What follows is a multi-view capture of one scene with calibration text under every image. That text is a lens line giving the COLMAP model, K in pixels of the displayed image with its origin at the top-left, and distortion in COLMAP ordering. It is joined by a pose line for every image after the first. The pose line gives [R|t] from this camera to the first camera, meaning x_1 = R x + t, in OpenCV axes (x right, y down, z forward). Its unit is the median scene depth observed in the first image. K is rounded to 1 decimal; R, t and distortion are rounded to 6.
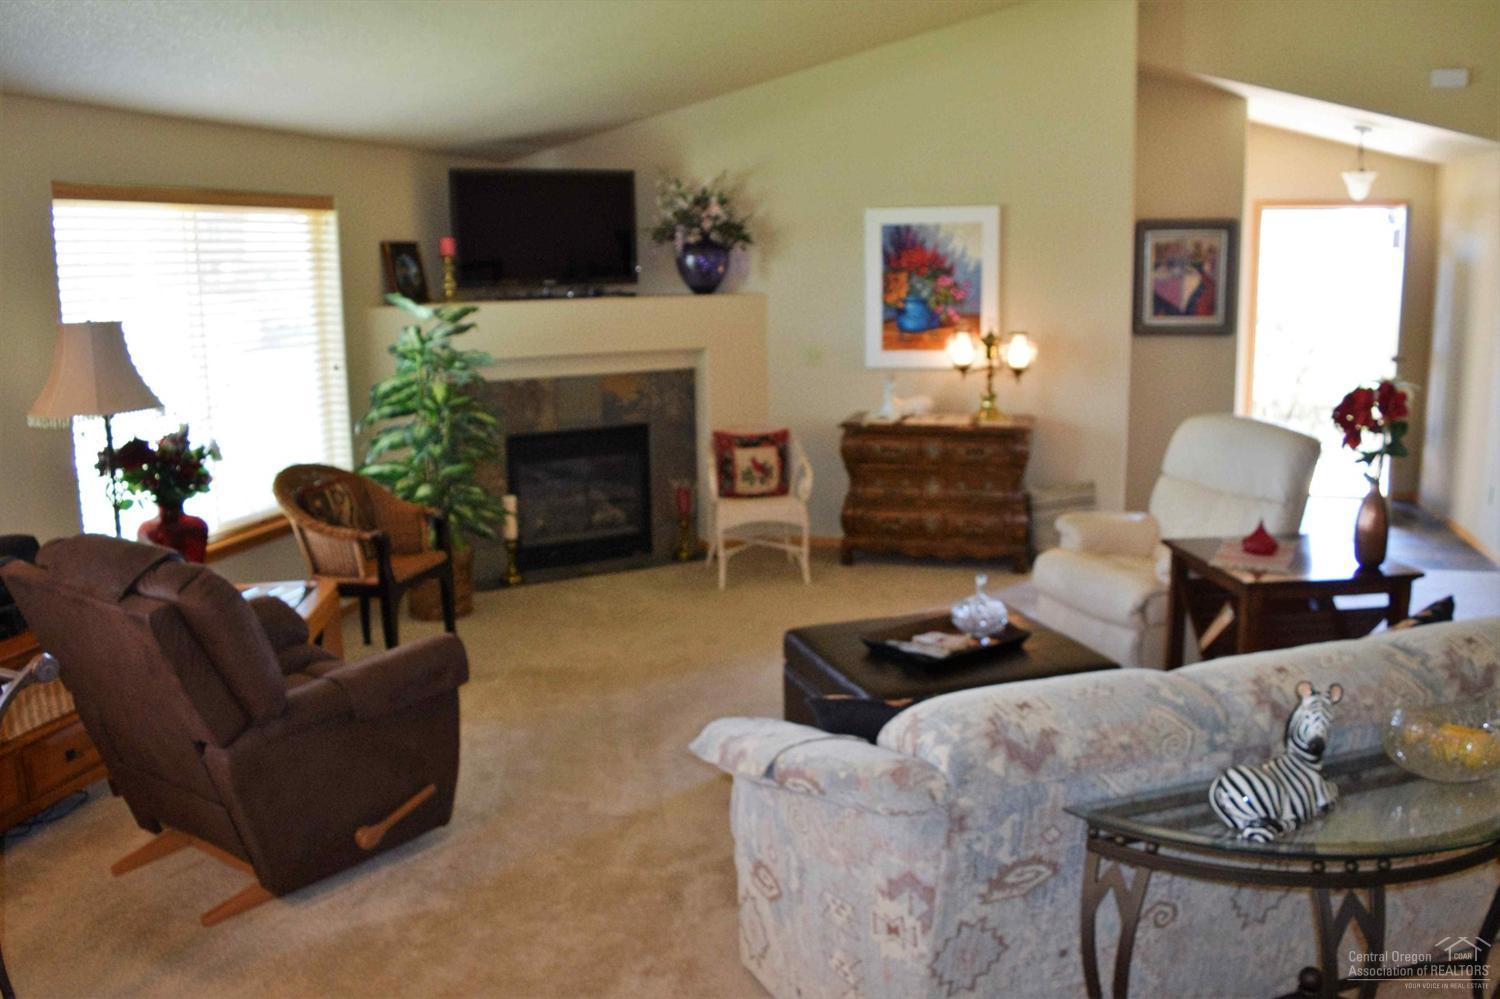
lens RADIAL K [[1276.8, 0, 751.6], [0, 1276.8, 502.4], [0, 0, 1]] dist [-0.079220, 0.001985]
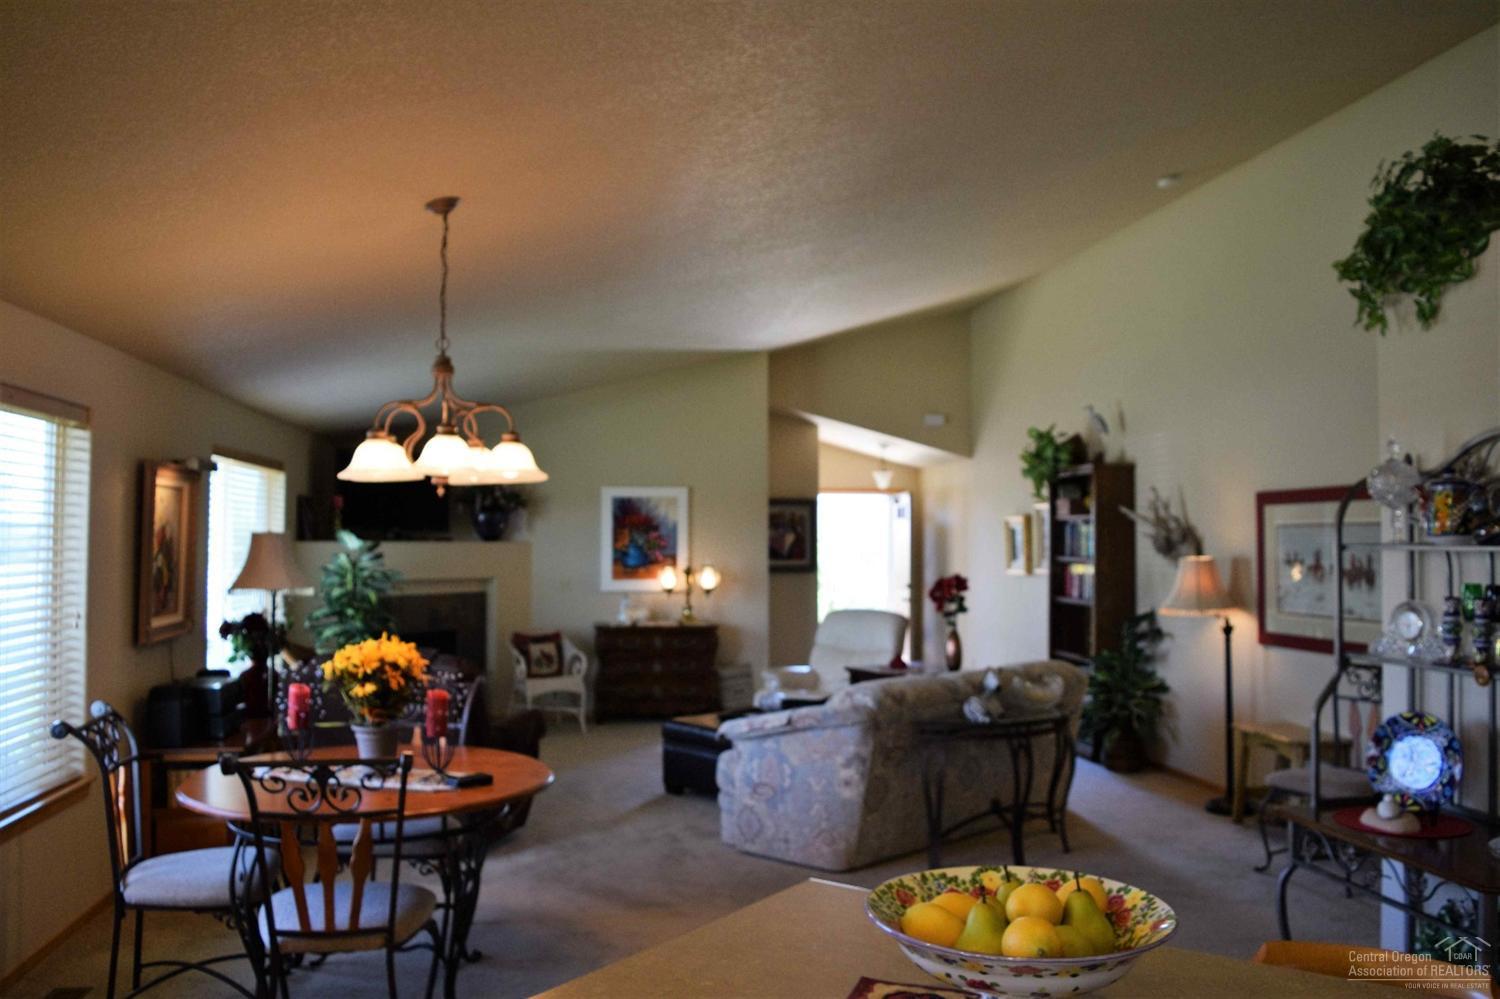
lens RADIAL K [[1276.8, 0, 750.4], [0, 1276.8, 497.5], [0, 0, 1]] dist [-0.079220, 0.001985]
pose [[0.903773, 0.031531, 0.426849, -0.403066], [0.065296, 0.975452, -0.210308, 0.114955], [-0.423002, 0.217942, 0.879529, -0.416380]]
